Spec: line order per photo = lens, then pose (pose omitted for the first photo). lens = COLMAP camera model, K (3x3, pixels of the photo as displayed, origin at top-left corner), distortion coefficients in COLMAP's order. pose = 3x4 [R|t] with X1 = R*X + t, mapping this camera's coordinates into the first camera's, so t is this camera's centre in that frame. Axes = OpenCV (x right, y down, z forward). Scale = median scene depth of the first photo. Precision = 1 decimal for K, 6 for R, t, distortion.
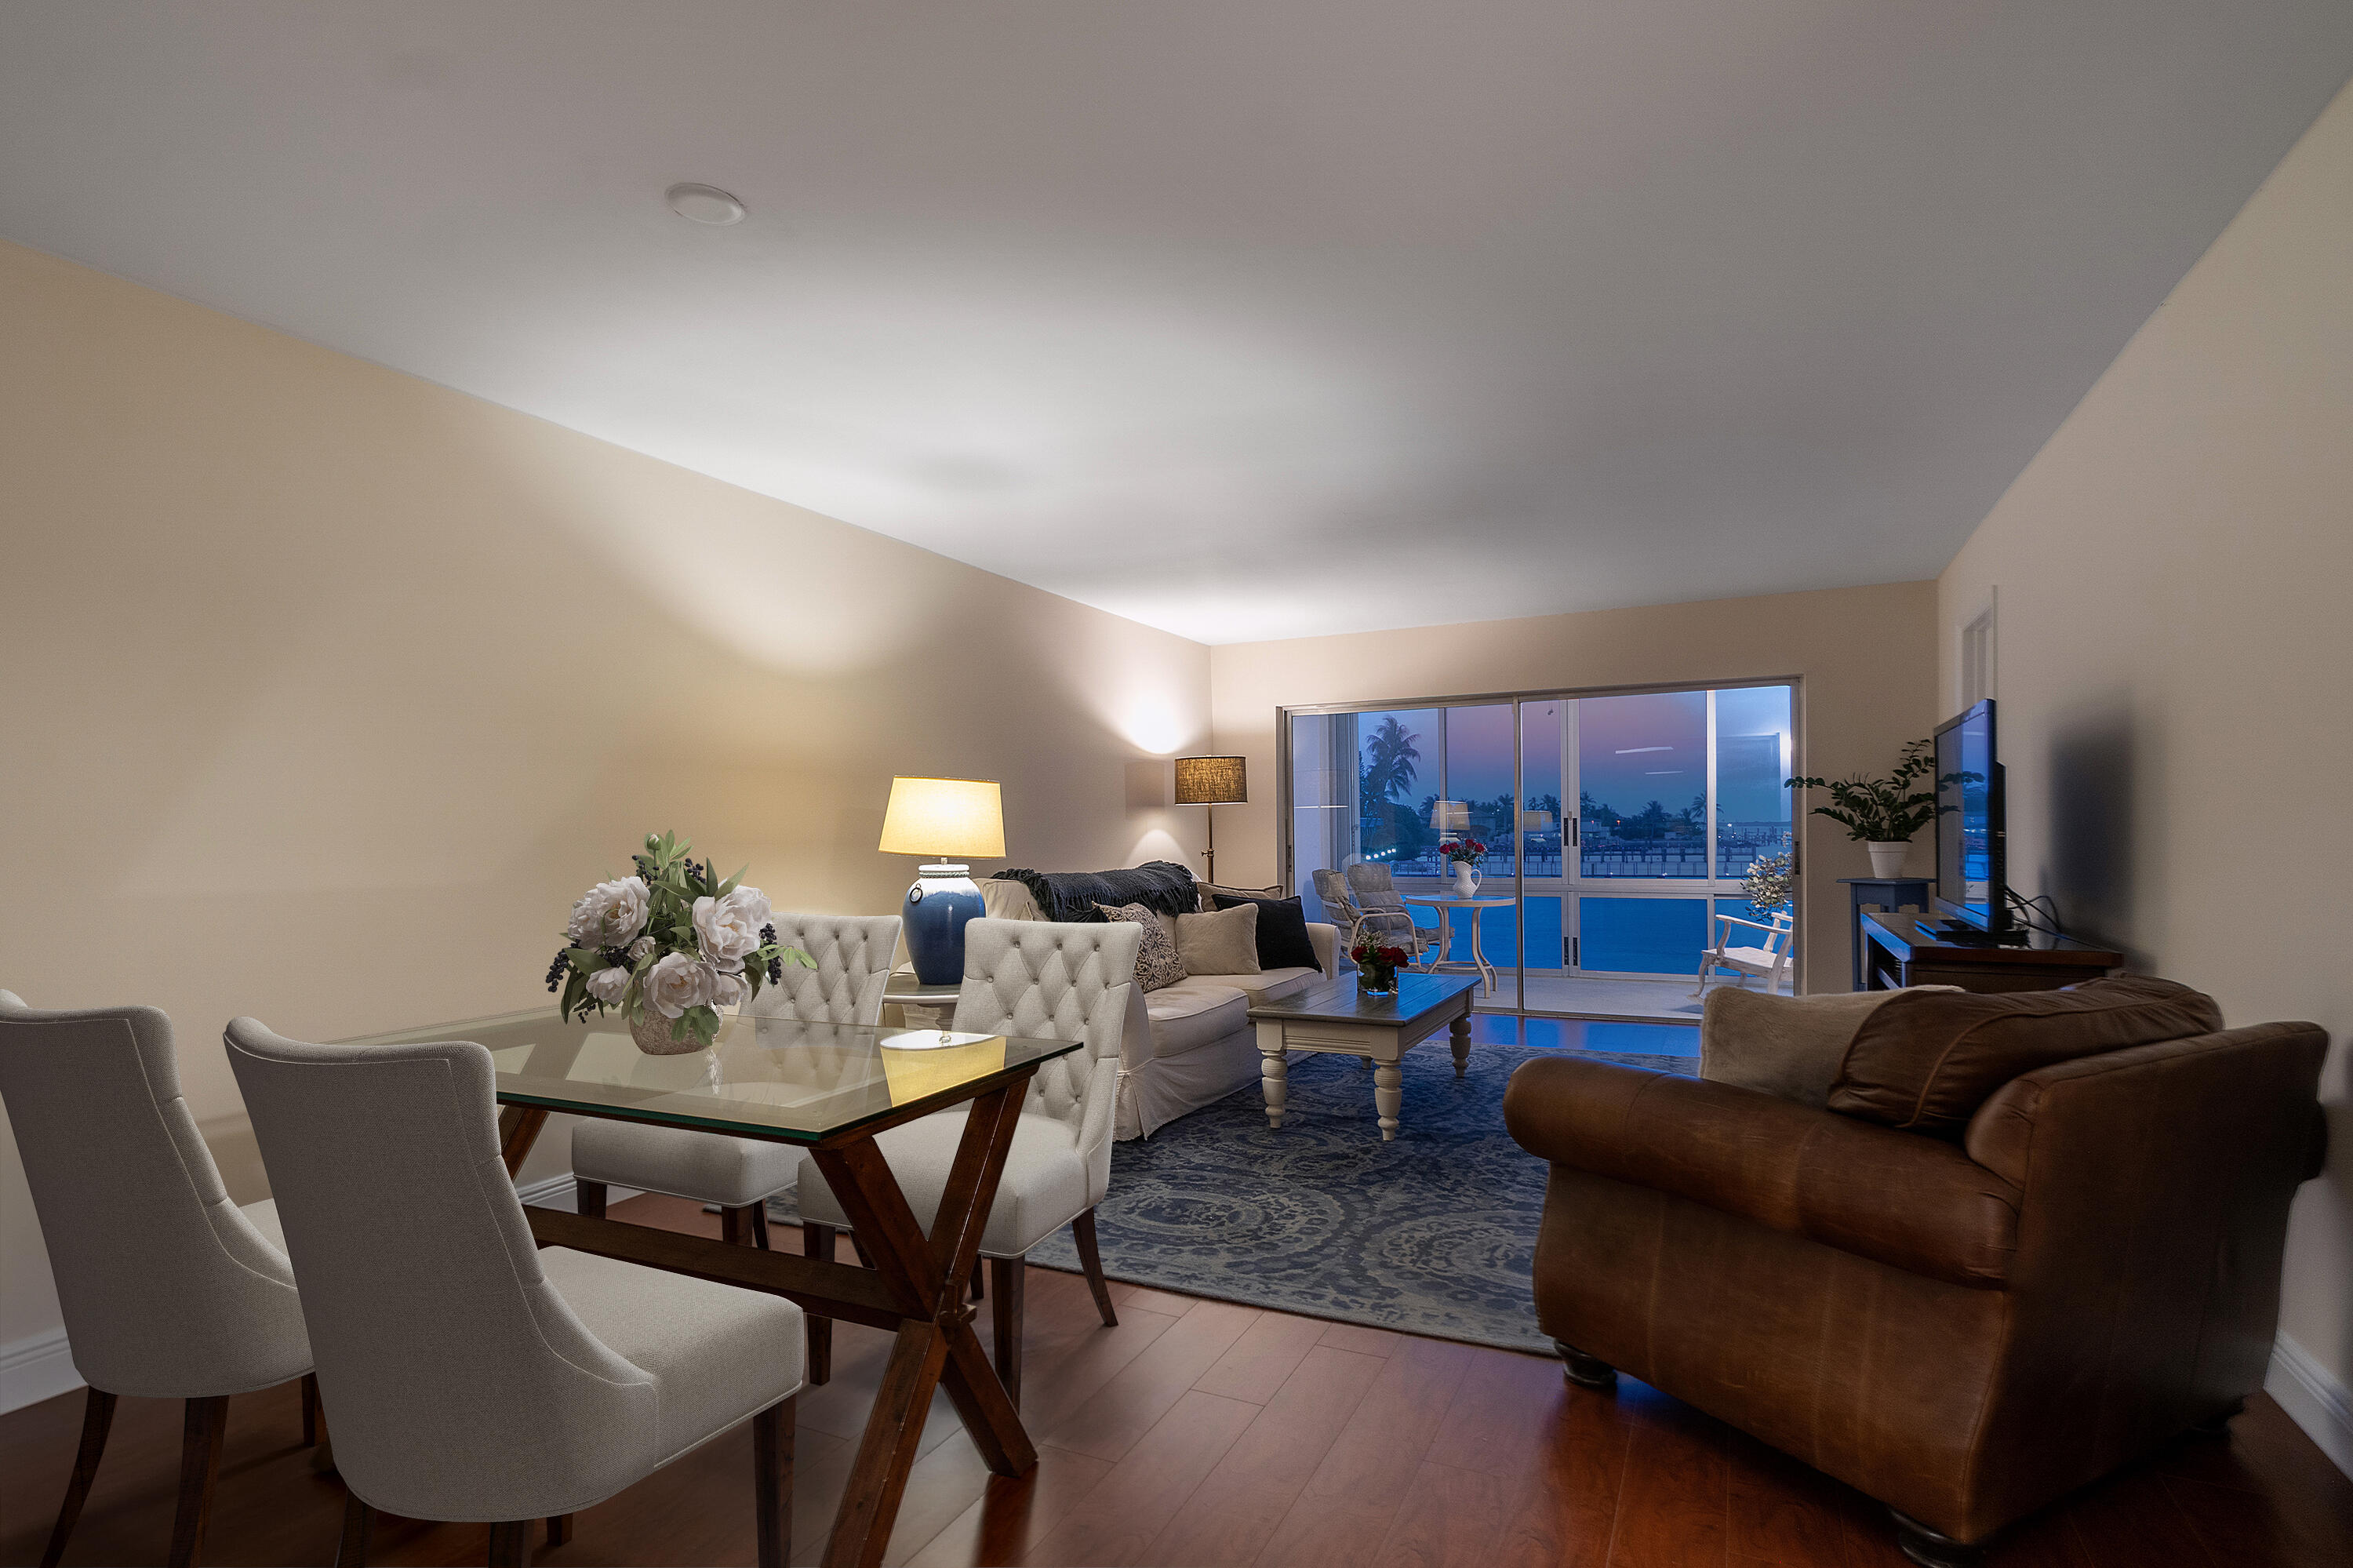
lens RADIAL K [[1154.3, 0, 1177.6], [0, 1154.3, 819.5], [0, 0, 1]] dist [-0.000869, -0.000066]
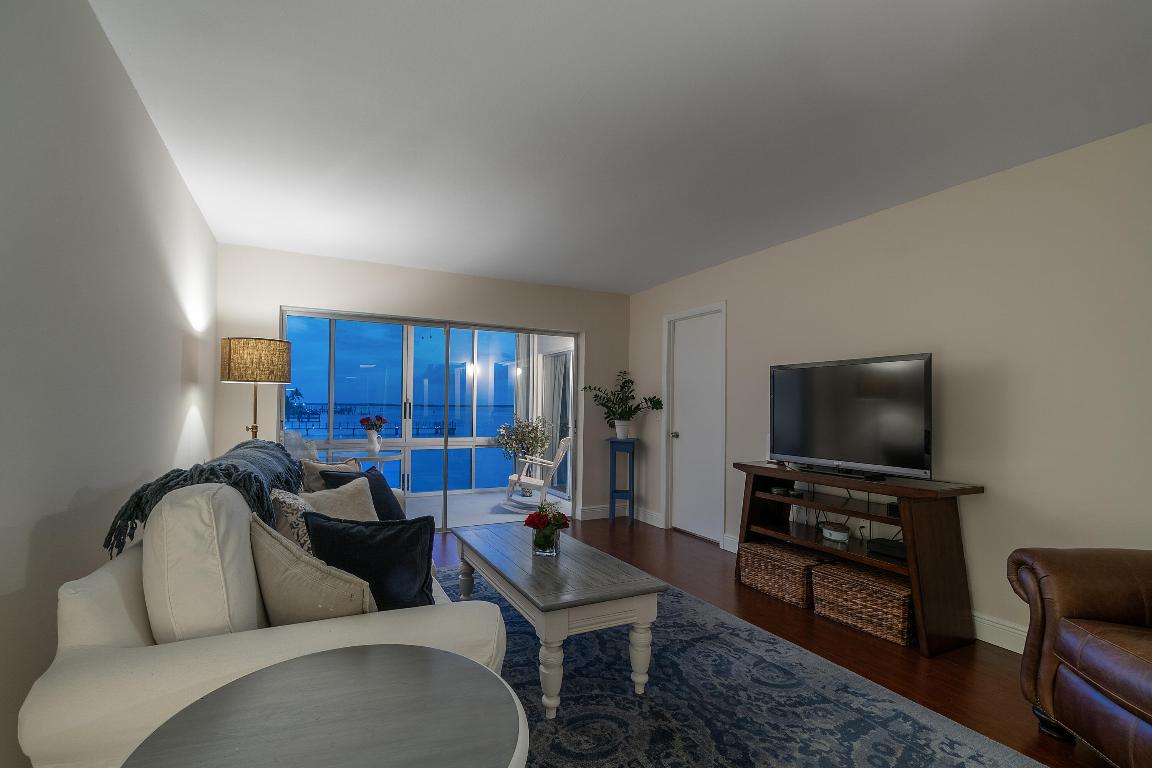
lens RADIAL K [[548.8, 0, 552.3], [0, 548.8, 391.7], [0, 0, 1]] dist [0.000252, -0.000114]
pose [[0.649603, 0.040027, 0.759219, -0.171303], [-0.027070, 0.999198, -0.029518, 0.001603], [-0.759791, -0.001377, 0.650166, 0.420925]]
